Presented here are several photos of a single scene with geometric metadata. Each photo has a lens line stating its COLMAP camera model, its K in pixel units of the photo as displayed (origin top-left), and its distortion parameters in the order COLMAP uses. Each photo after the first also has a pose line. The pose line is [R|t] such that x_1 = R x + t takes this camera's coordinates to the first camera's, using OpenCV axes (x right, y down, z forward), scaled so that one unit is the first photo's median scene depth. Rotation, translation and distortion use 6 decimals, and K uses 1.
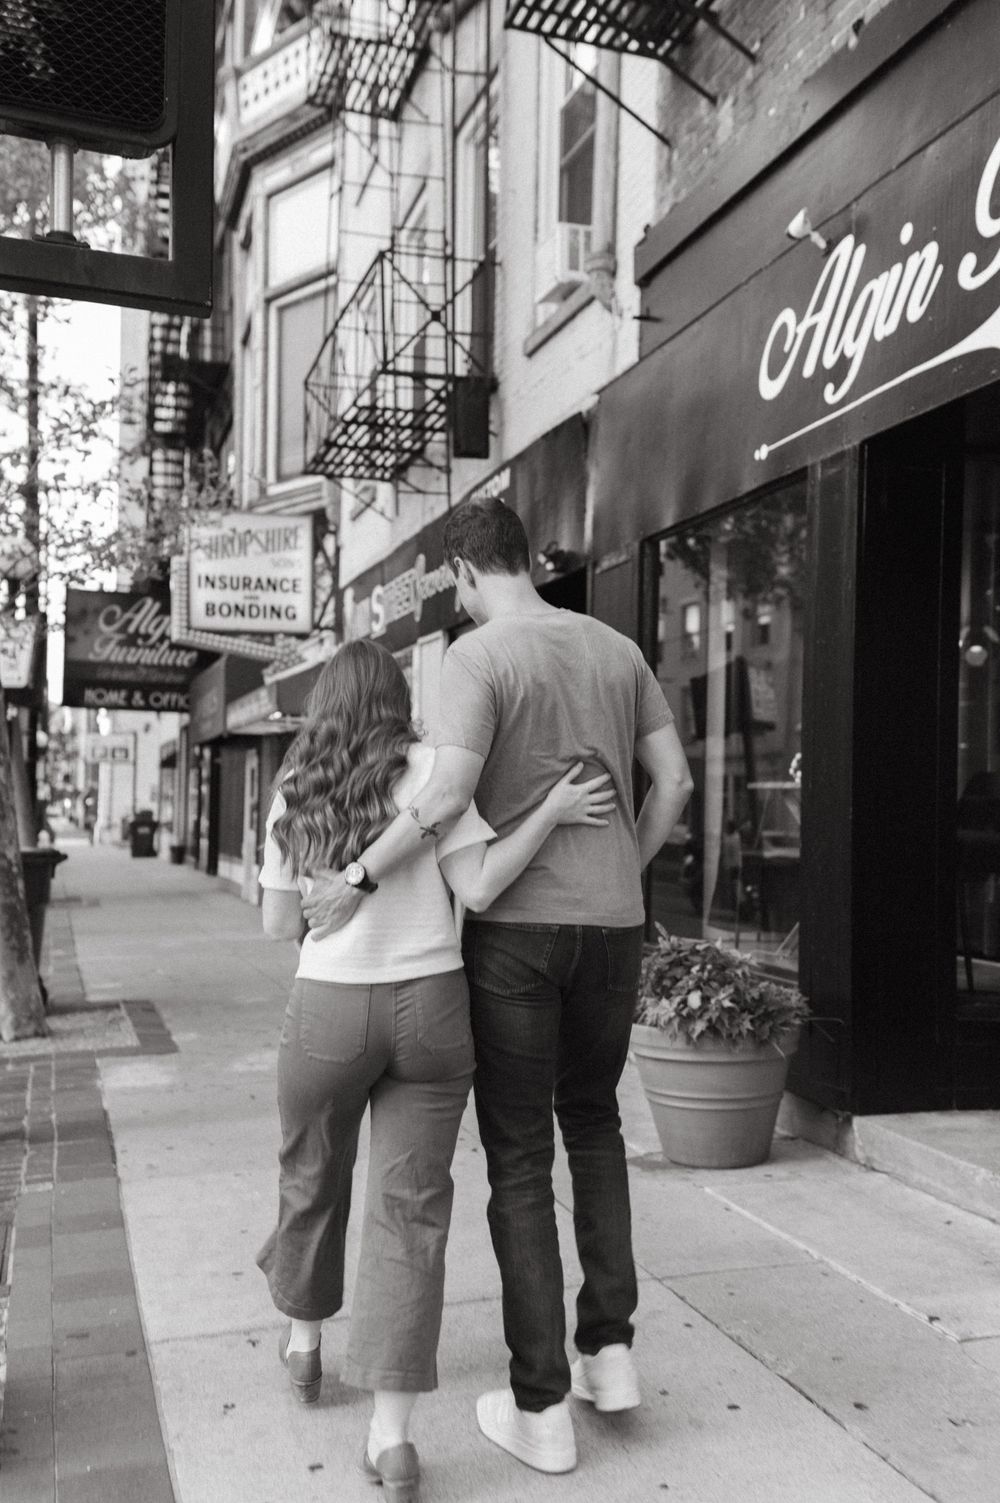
lens RADIAL K [[1427.7, 0, 500.0], [0, 1427.7, 751.5], [0, 0, 1]] dist [0.168031, 0.004231]
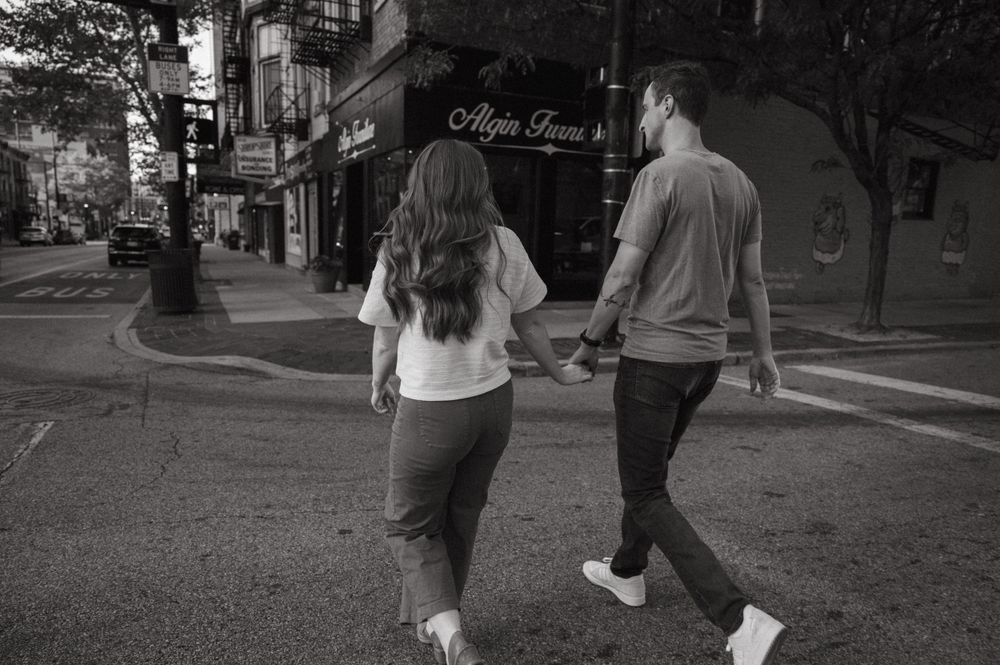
lens RADIAL K [[681.3, 0, 500.0], [0, 681.3, 332.5], [0, 0, 1]] dist [-0.003162, 0.001123]
pose [[0.992770, -0.017348, 0.118772, 0.165015], [-0.005368, 0.982095, 0.188311, -0.025519], [-0.119912, -0.187587, 0.974901, -0.566895]]
